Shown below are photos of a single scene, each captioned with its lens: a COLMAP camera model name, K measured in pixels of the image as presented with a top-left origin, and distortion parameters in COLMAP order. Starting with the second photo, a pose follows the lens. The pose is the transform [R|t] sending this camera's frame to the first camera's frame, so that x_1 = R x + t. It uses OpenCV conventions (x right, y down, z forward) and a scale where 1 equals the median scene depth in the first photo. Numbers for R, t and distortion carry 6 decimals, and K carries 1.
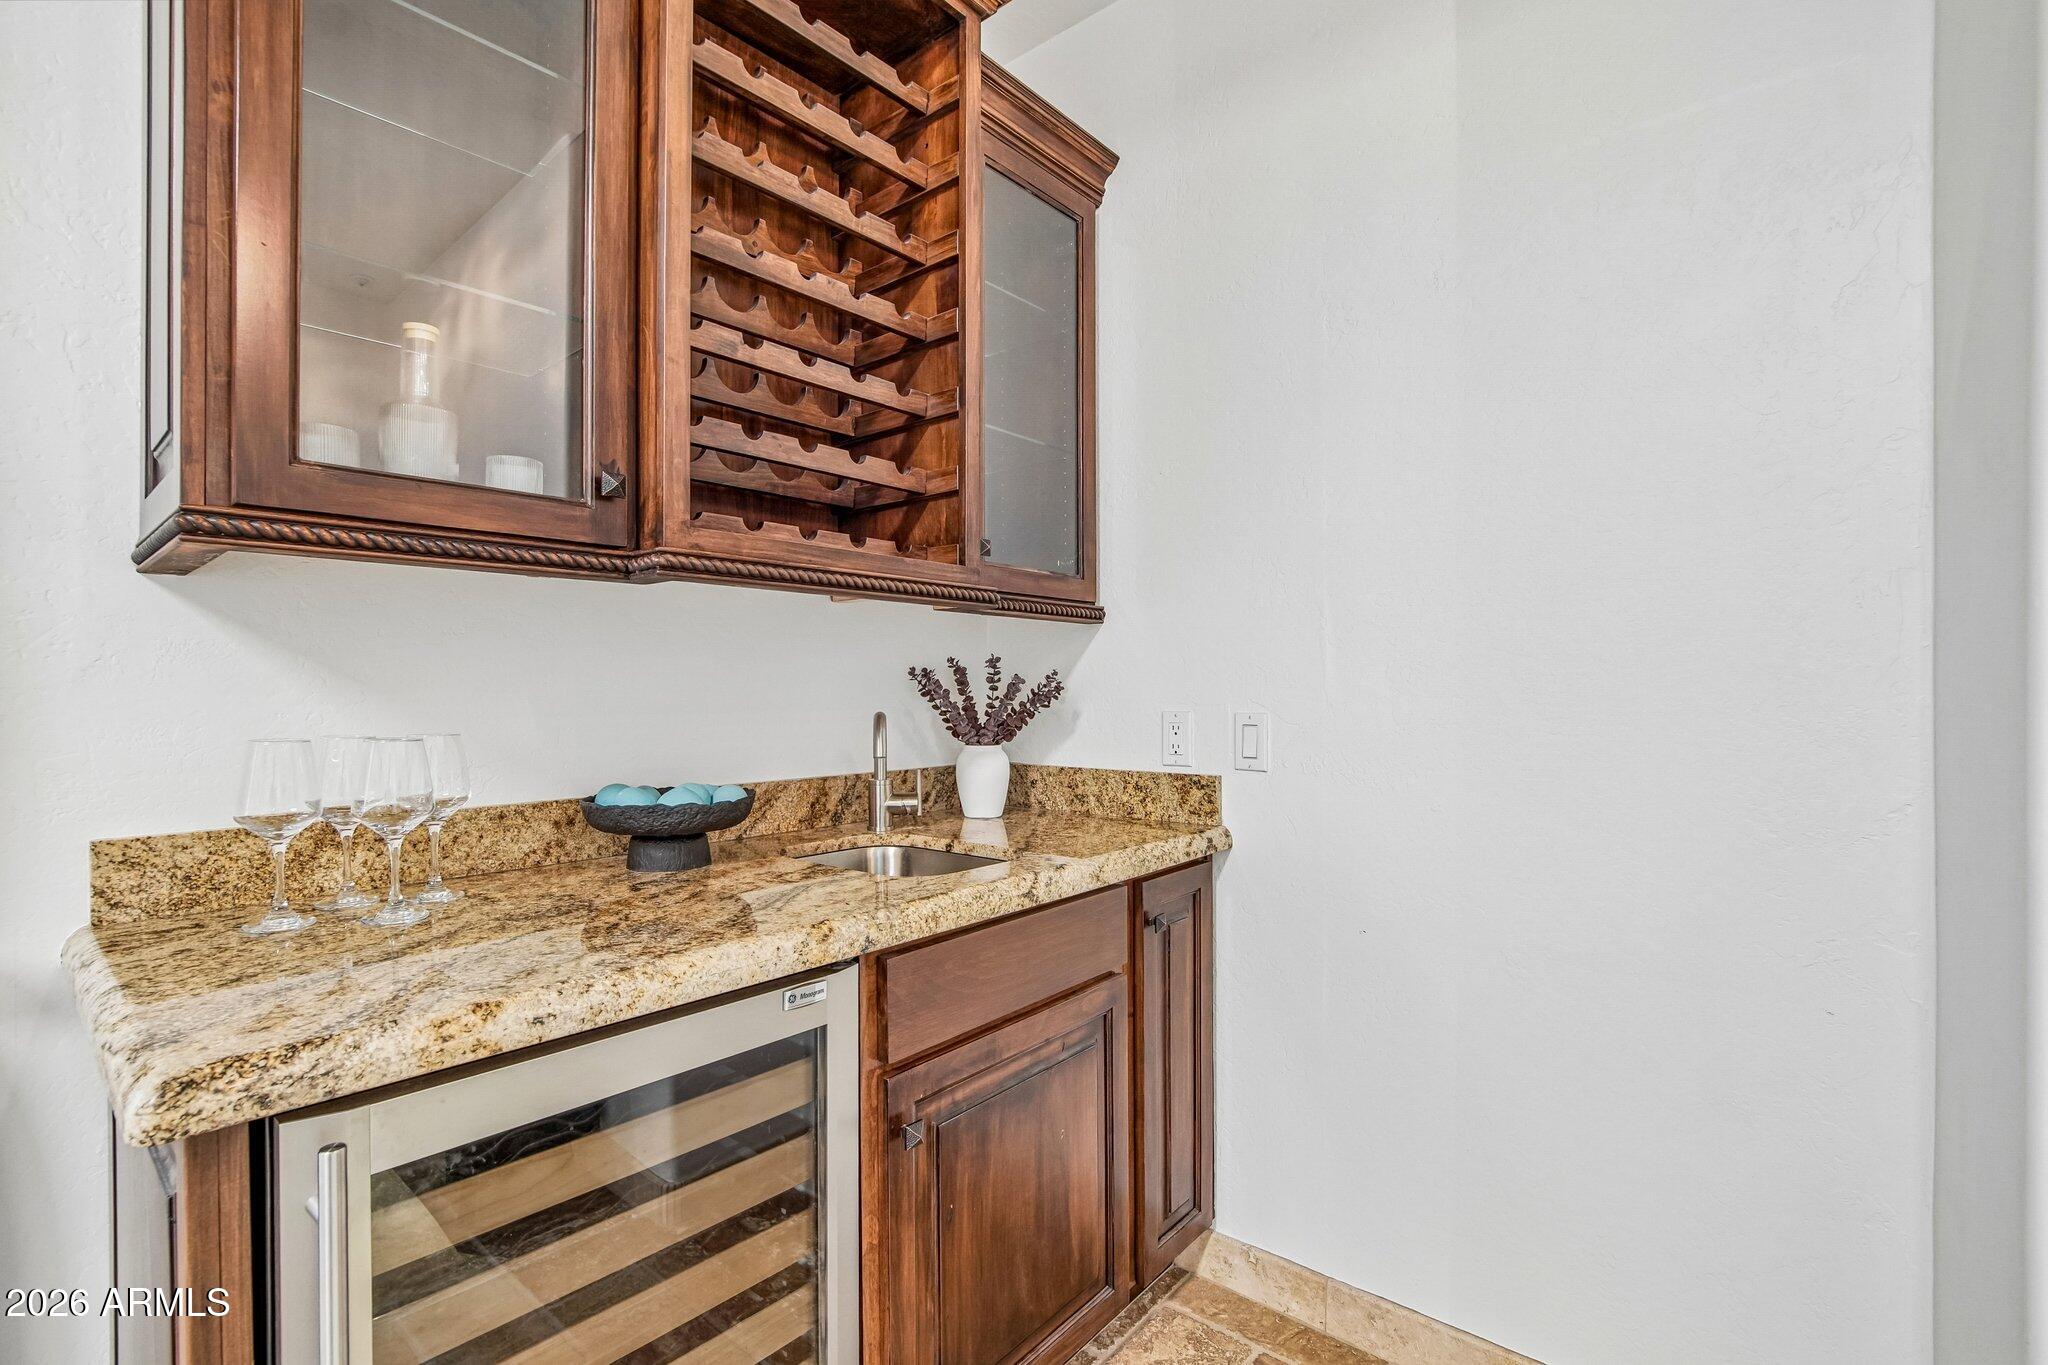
lens RADIAL K [[921.0, 0, 1020.3], [0, 921.0, 684.6], [0, 0, 1]] dist [-0.022117, 0.002568]
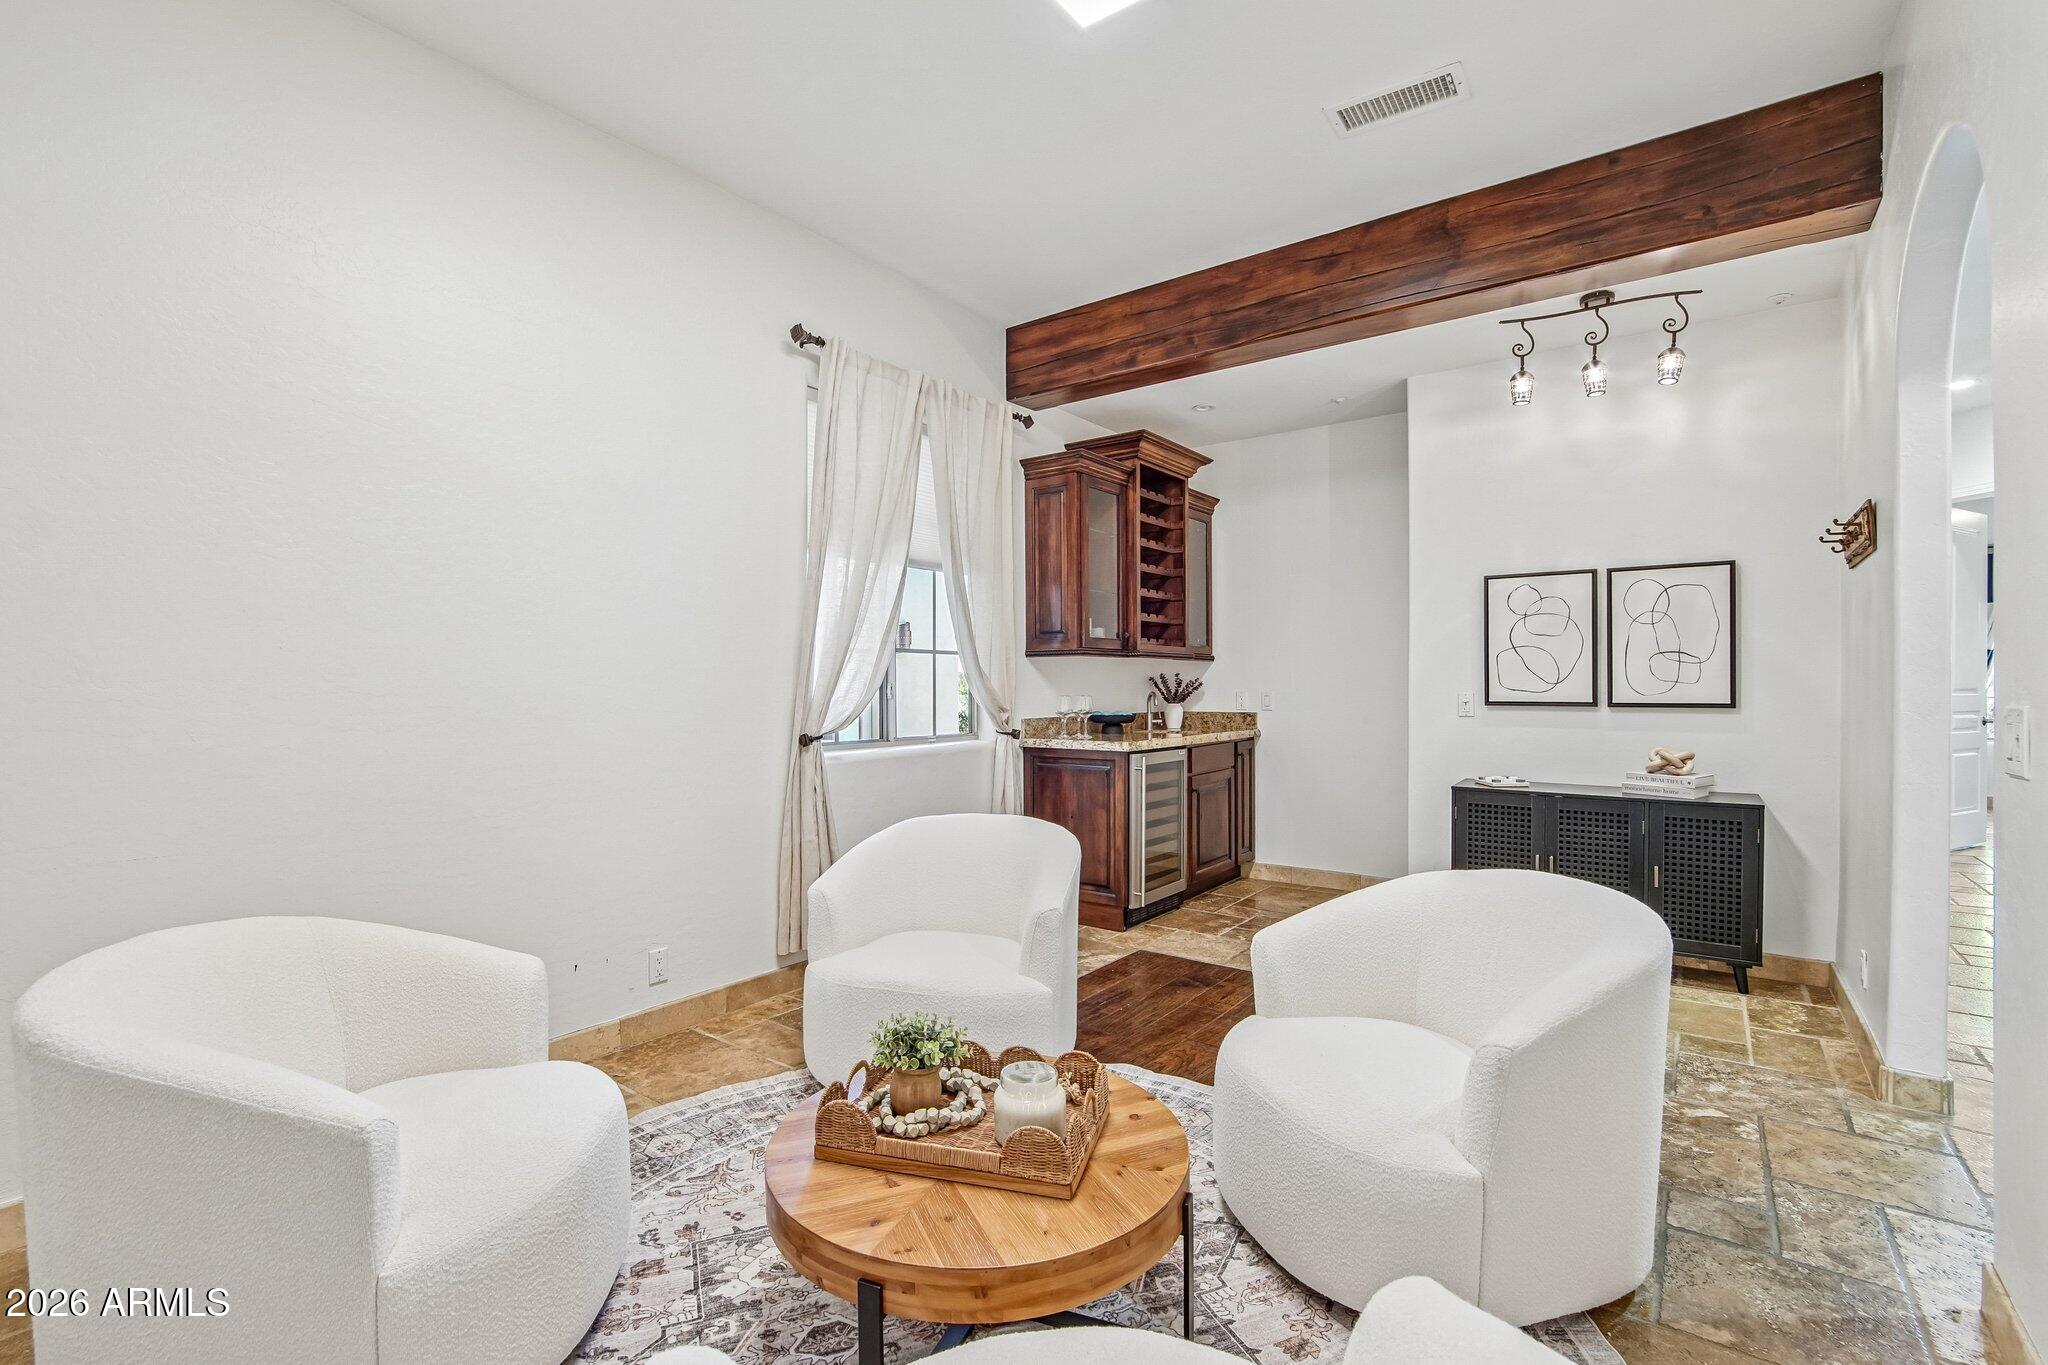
lens RADIAL K [[921.0, 0, 1026.6], [0, 921.0, 684.2], [0, 0, 1]] dist [-0.022117, 0.002568]
pose [[0.998192, -0.001887, 0.060076, -0.731938], [0.001591, 0.999986, 0.004970, -0.011423], [-0.060084, -0.004865, 0.998181, -2.014263]]
